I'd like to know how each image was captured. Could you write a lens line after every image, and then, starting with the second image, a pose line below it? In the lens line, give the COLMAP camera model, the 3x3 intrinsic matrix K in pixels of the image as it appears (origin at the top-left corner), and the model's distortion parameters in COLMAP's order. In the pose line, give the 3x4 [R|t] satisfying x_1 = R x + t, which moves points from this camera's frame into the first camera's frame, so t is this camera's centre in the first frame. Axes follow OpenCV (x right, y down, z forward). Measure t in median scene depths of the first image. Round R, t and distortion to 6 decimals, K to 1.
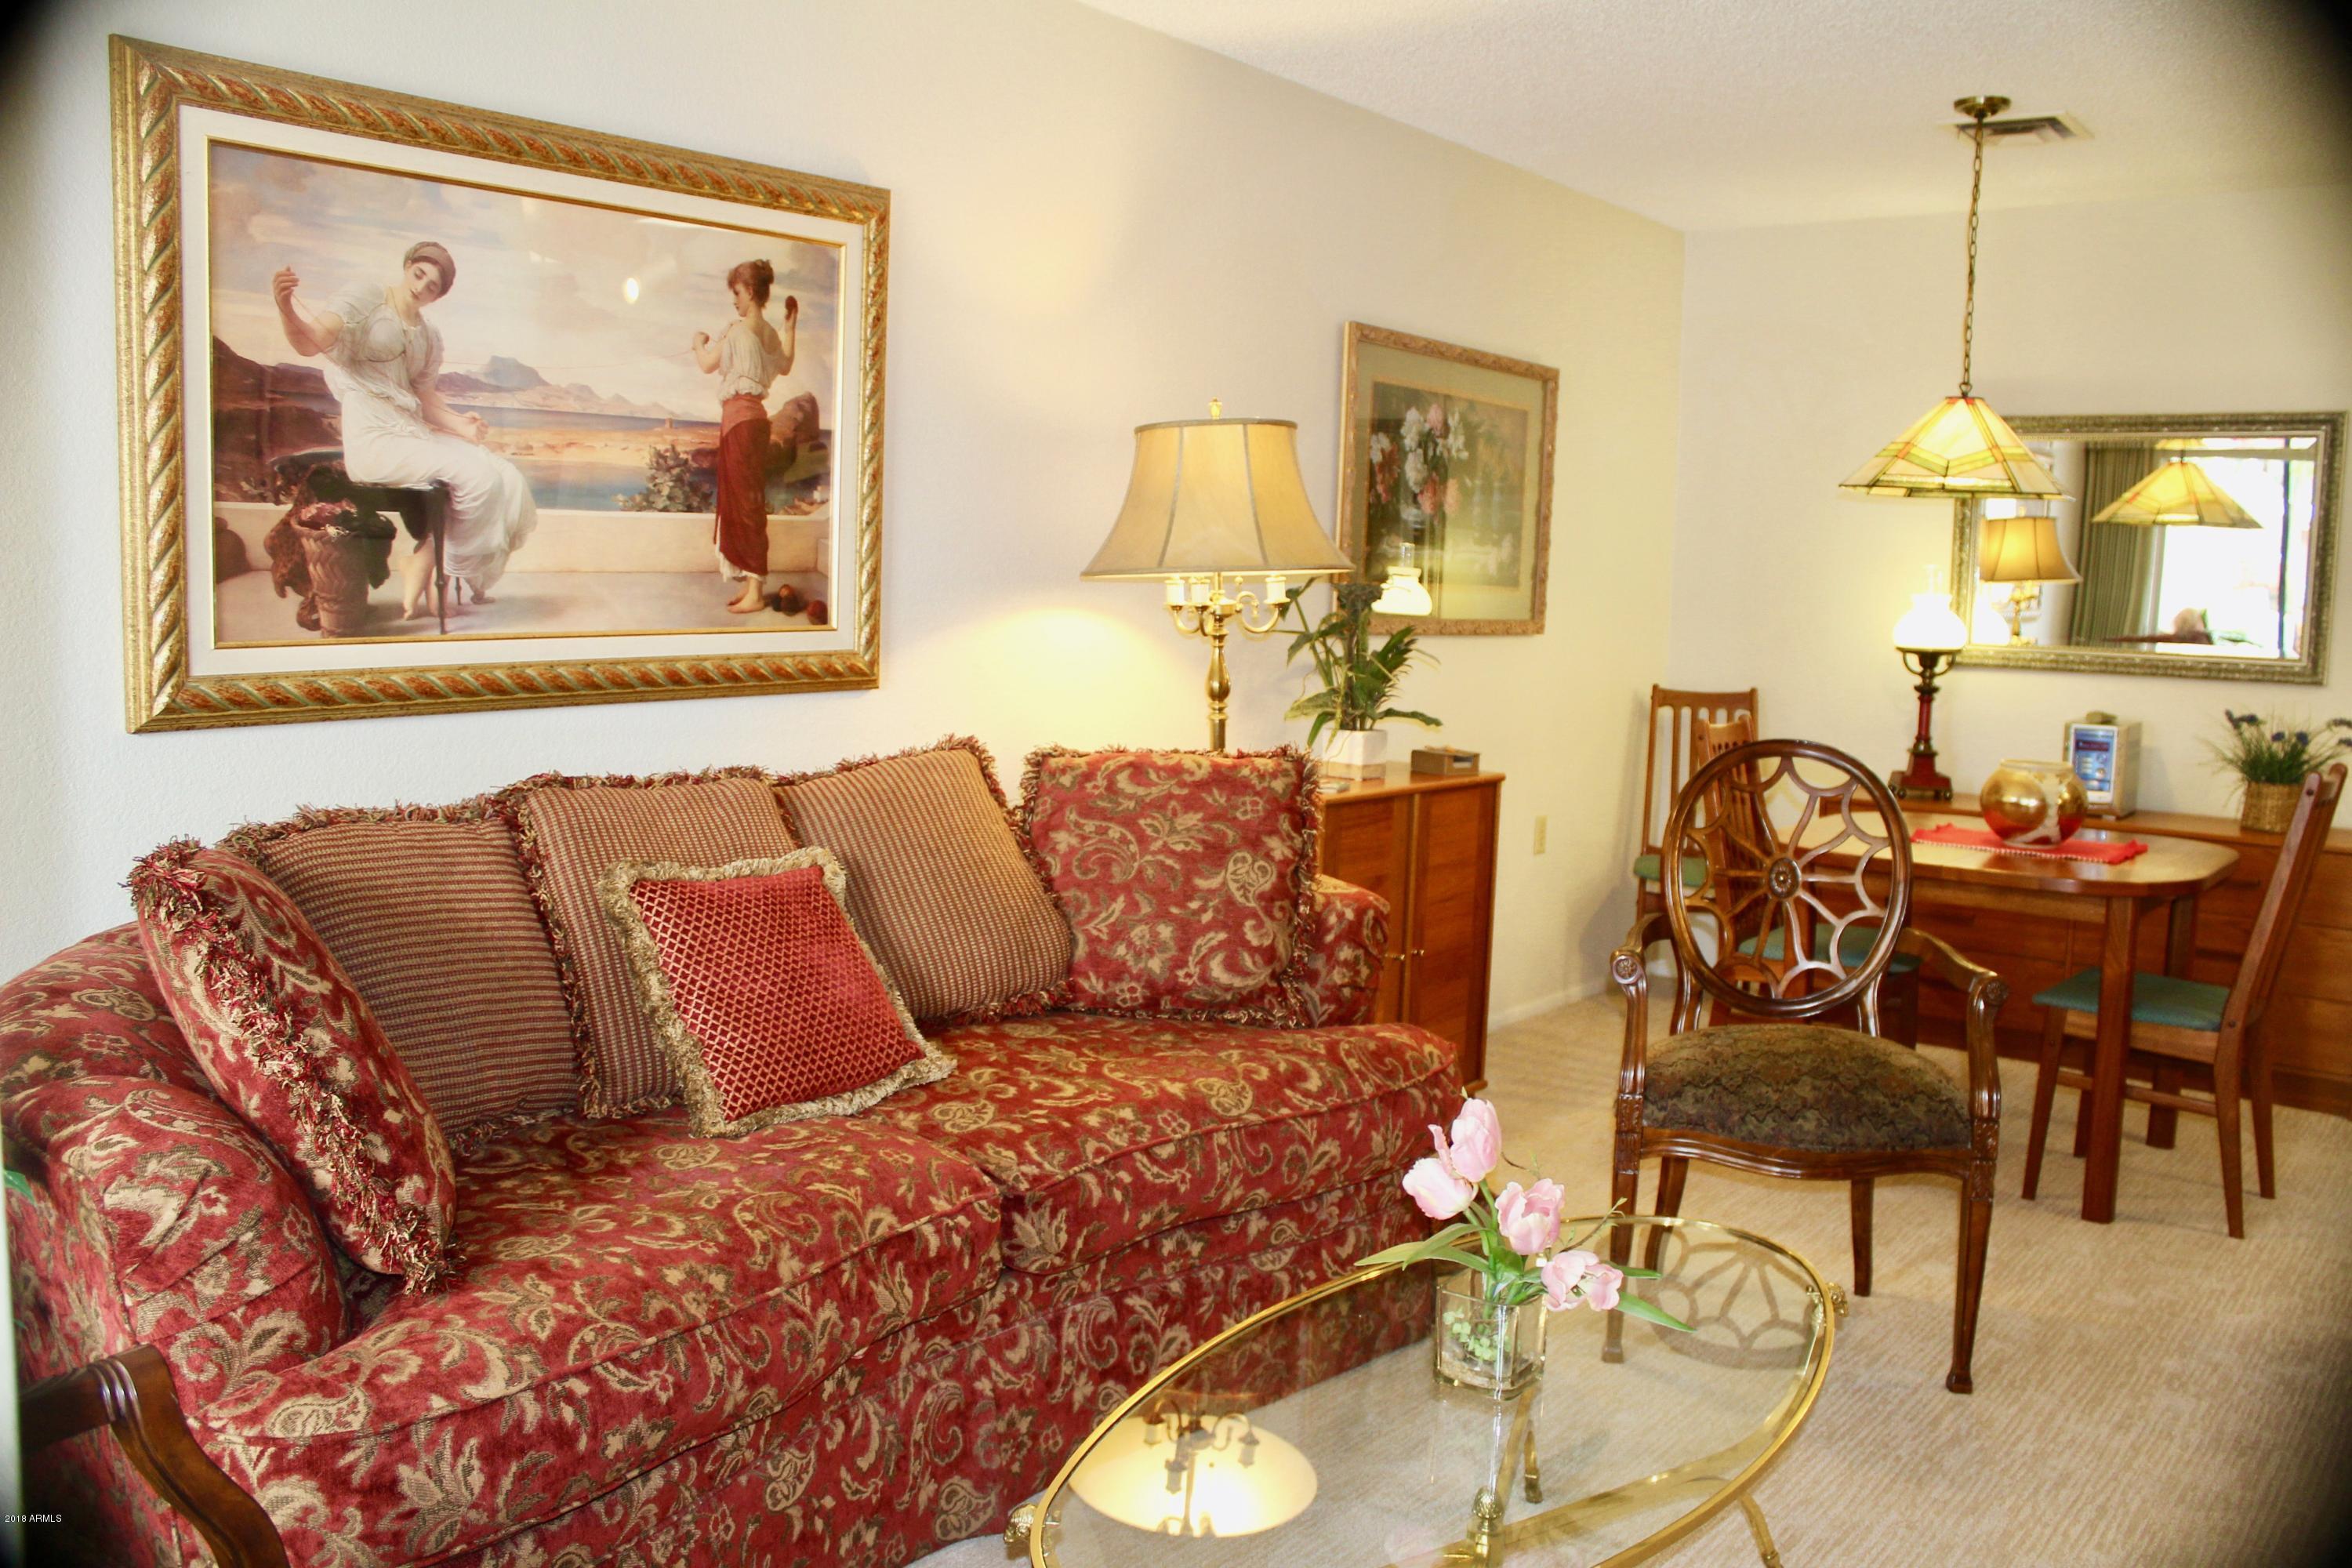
lens RADIAL K [[1934.2, 0, 1199.1], [0, 1934.2, 772.7], [0, 0, 1]] dist [-0.155684, 0.121668]
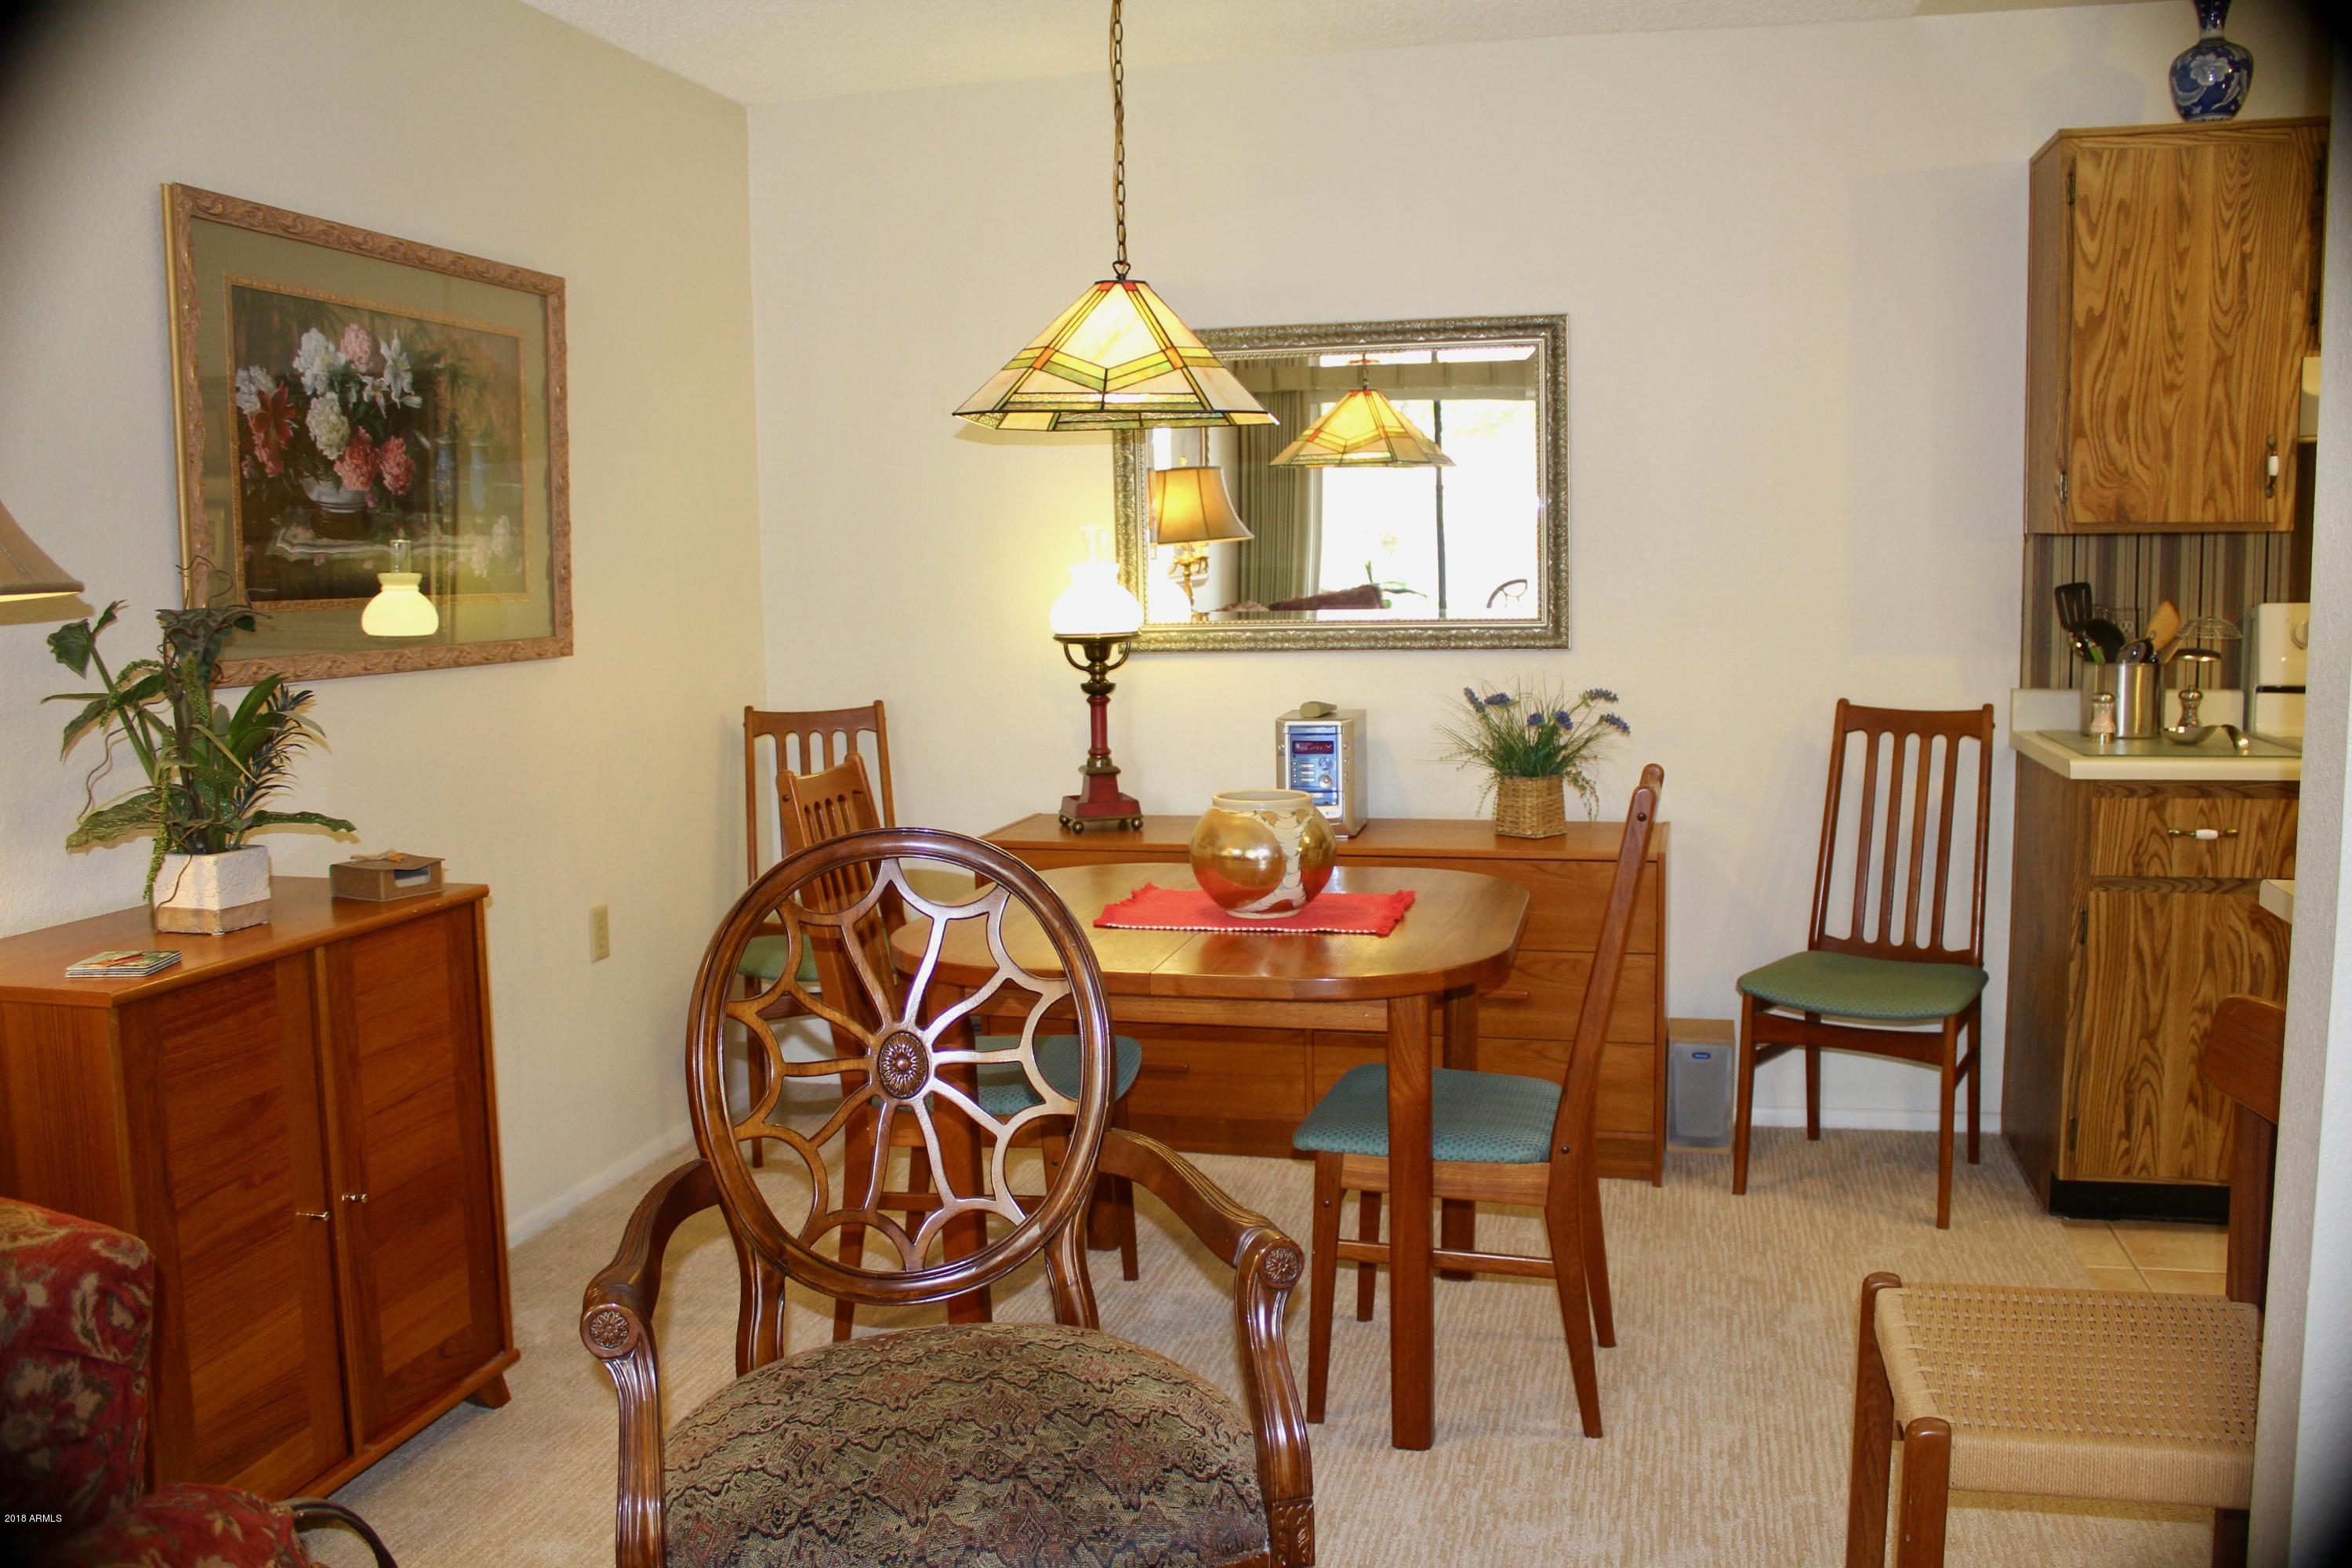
lens RADIAL K [[1934.2, 0, 1172.6], [0, 1934.2, 774.9], [0, 0, 1]] dist [-0.155684, 0.121668]
pose [[0.914746, -0.091707, 0.393485, 0.113479], [0.088752, 0.995721, 0.025743, -0.030025], [-0.394162, 0.011374, 0.918971, 0.304069]]
